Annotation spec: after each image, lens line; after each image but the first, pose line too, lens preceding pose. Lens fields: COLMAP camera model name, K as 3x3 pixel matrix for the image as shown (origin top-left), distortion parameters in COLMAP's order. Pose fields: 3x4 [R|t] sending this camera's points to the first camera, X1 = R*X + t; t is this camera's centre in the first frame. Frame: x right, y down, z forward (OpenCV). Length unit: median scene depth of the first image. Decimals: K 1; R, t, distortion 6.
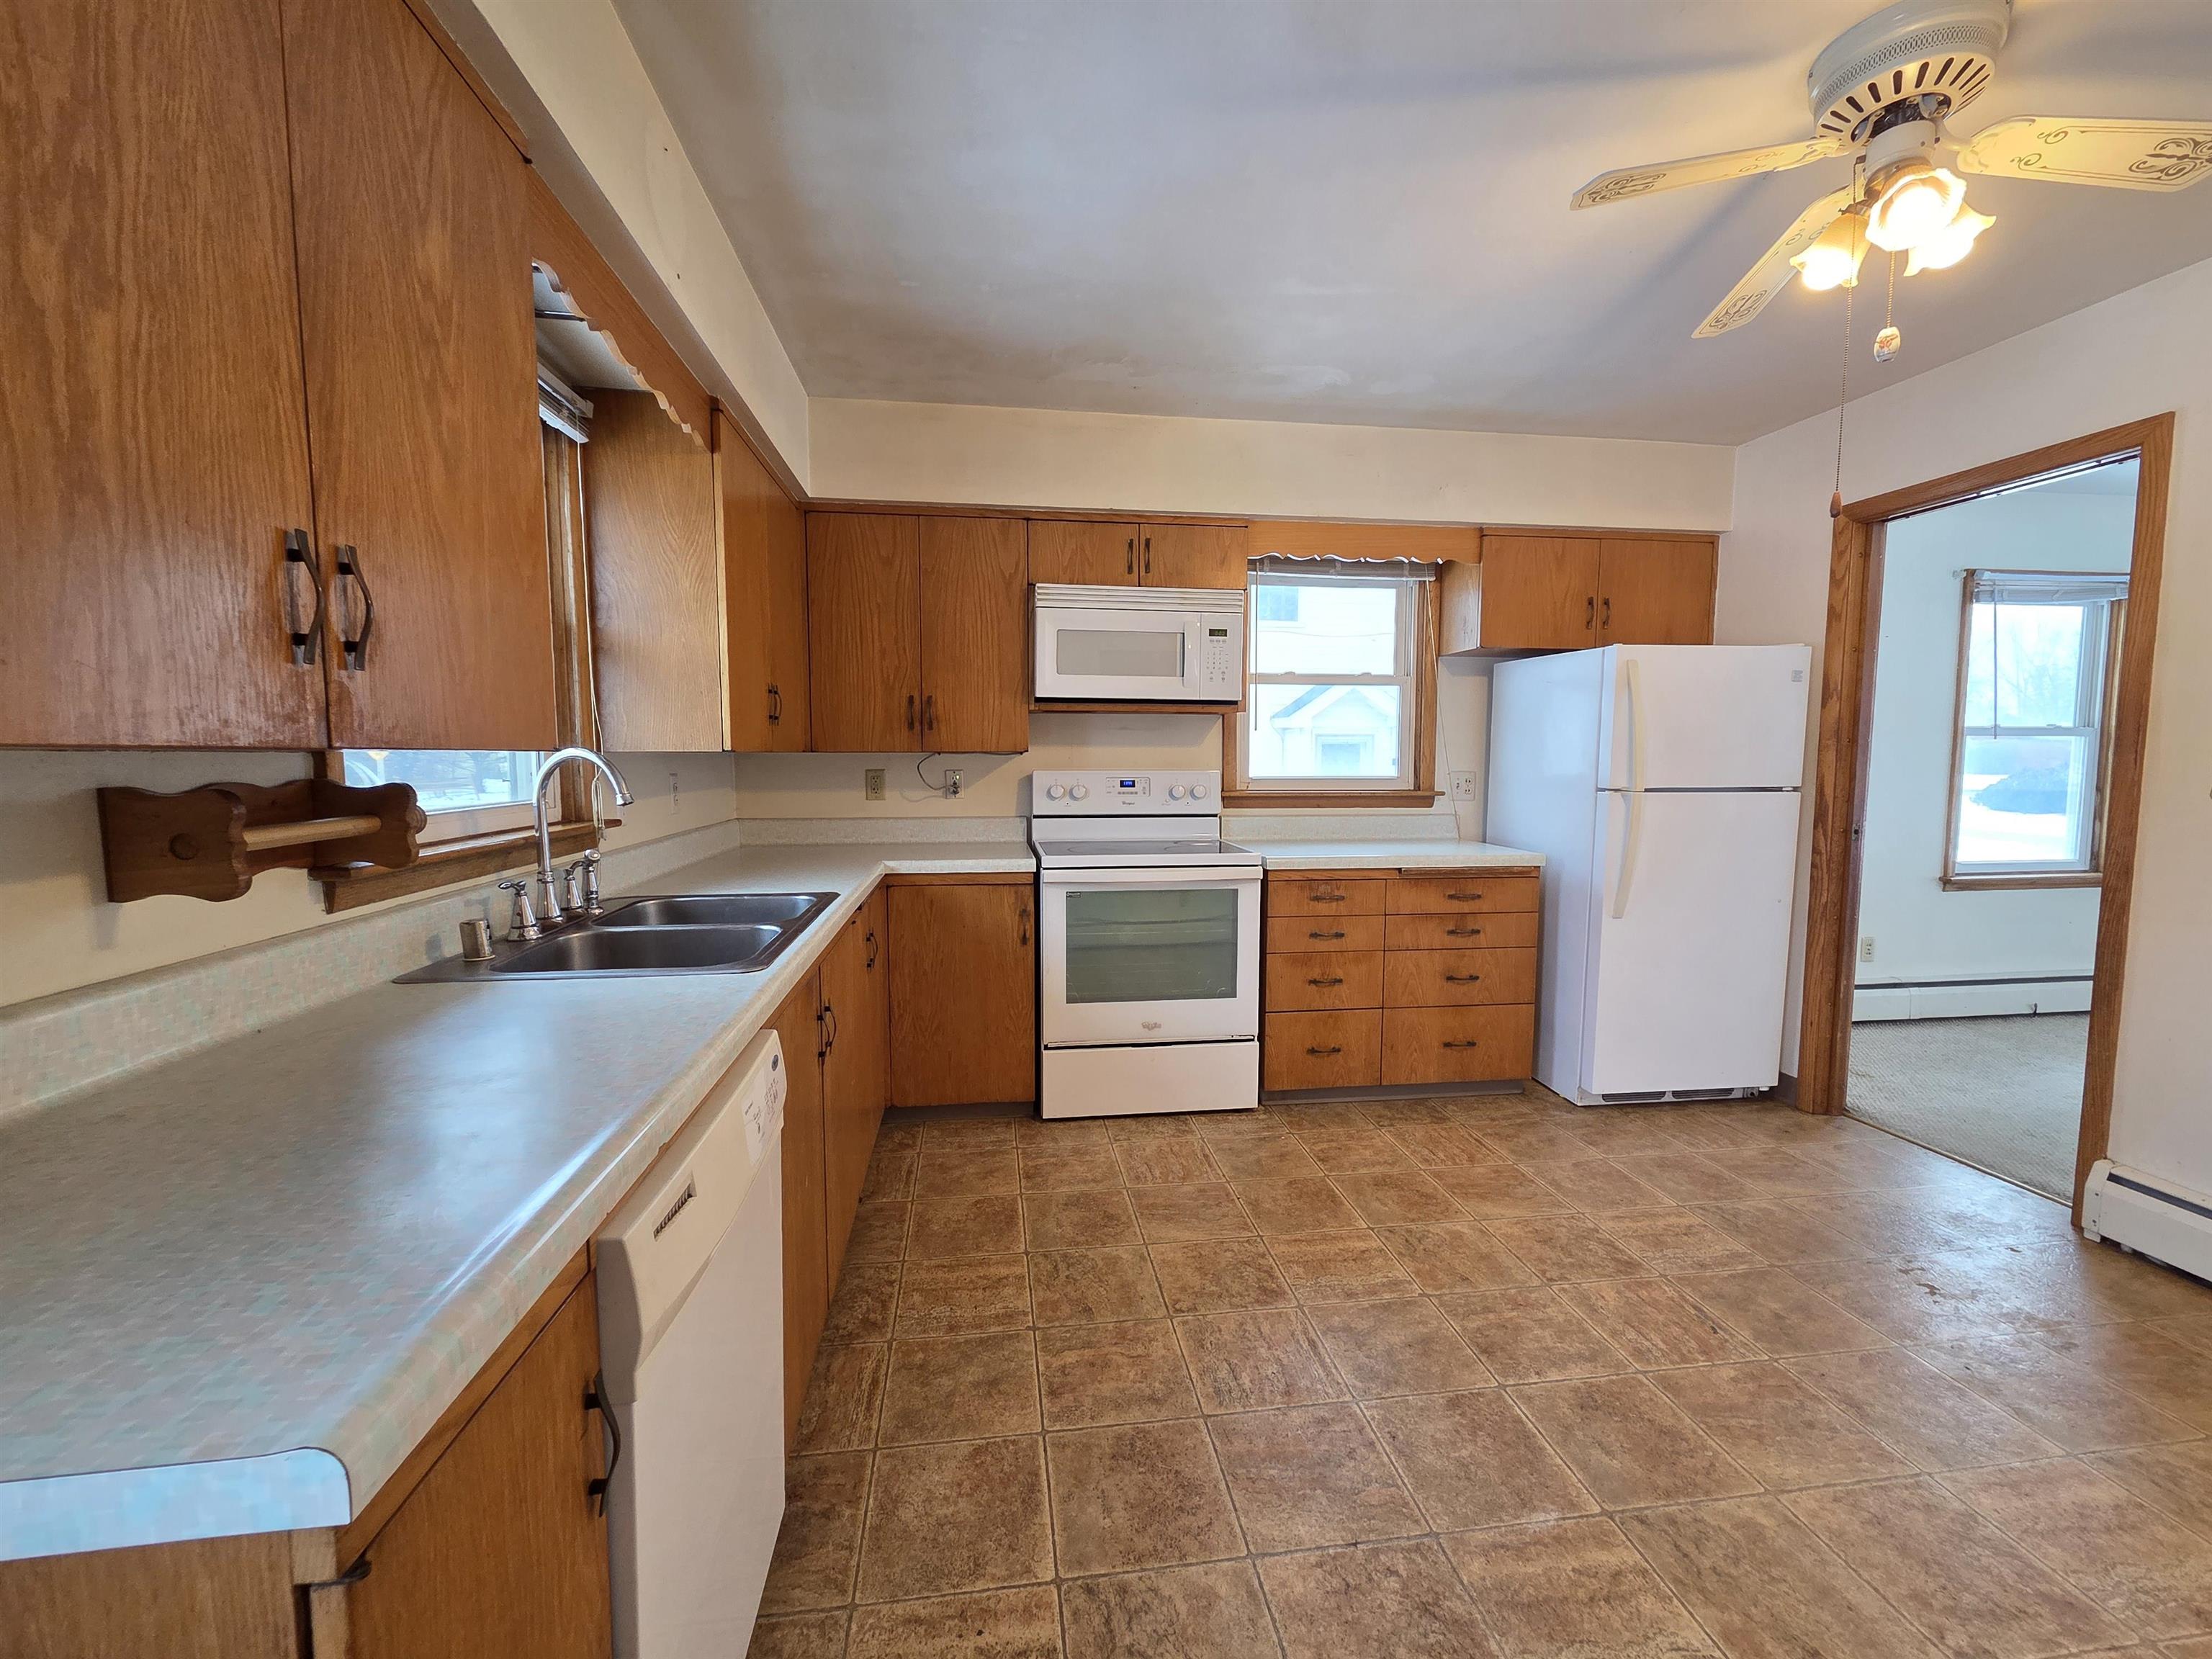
lens RADIAL K [[892.8, 0, 1106.0], [0, 892.8, 829.5], [0, 0, 1]] dist [0.001693, -0.000393]
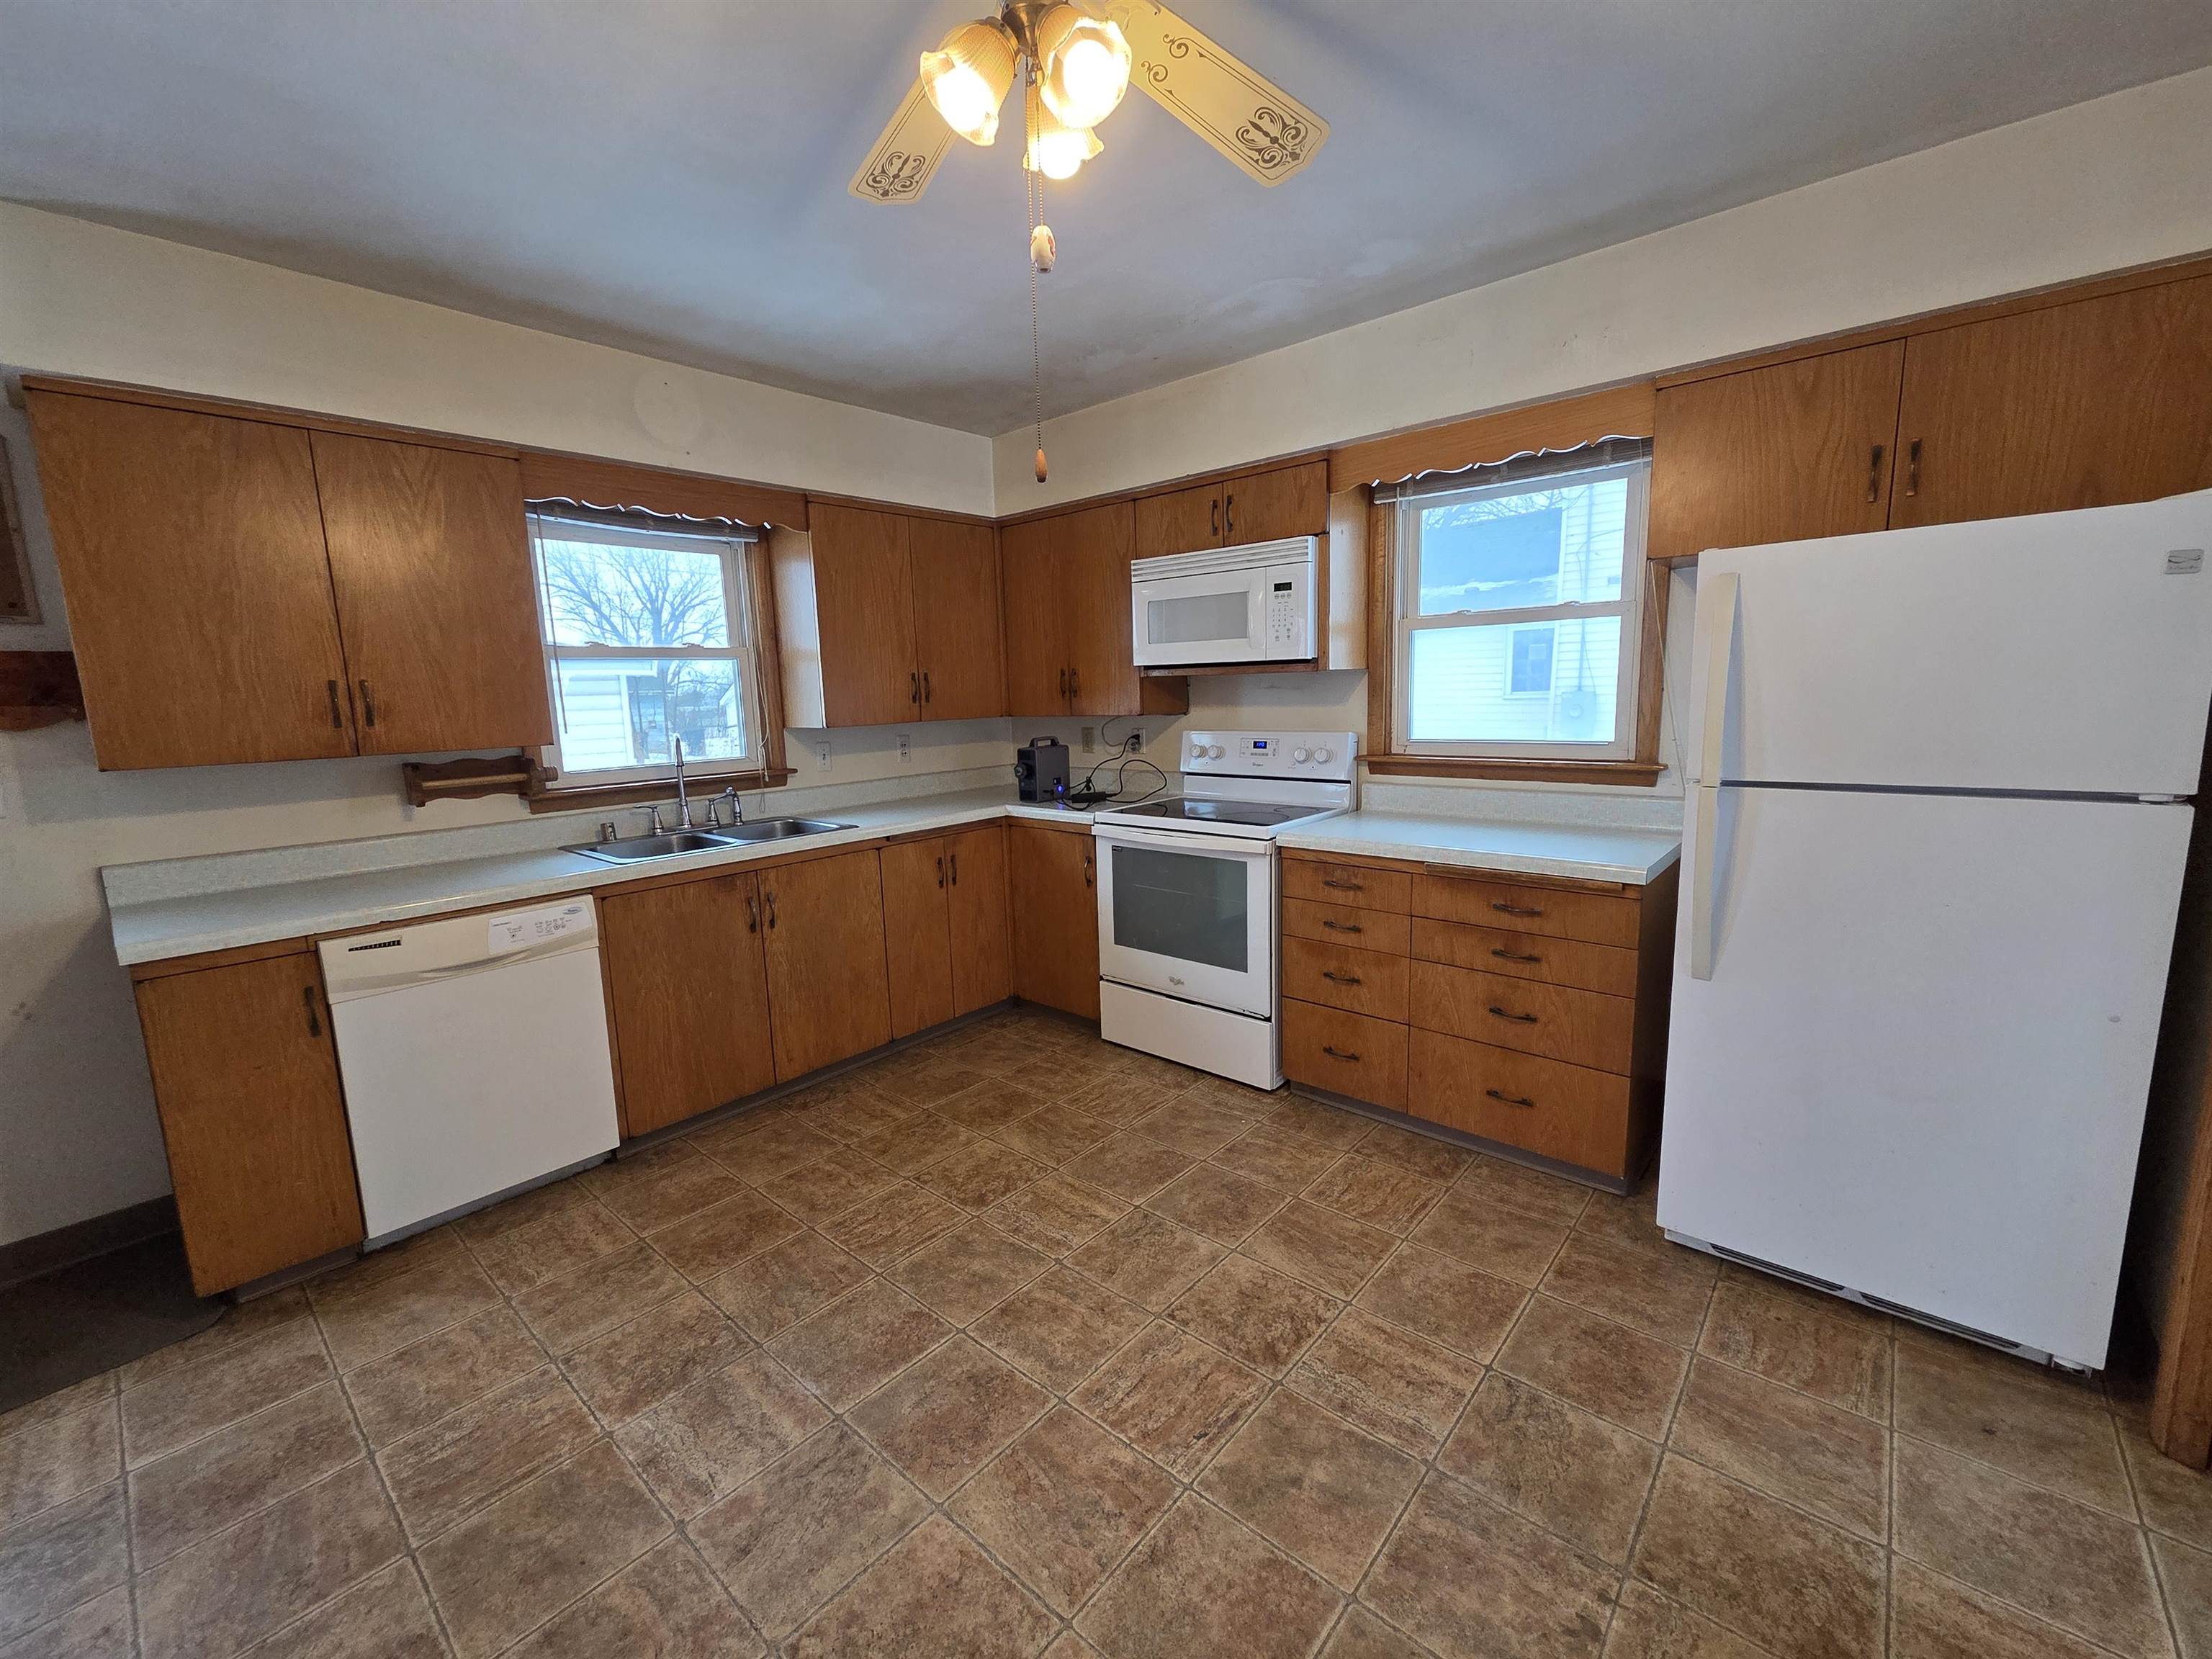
lens RADIAL K [[892.8, 0, 1106.0], [0, 892.8, 829.5], [0, 0, 1]] dist [0.001693, -0.000393]
pose [[0.660214, 0.096849, -0.744807, 0.762443], [-0.031949, 0.994375, 0.100981, -0.060926], [0.750397, -0.042873, 0.659595, 0.252623]]
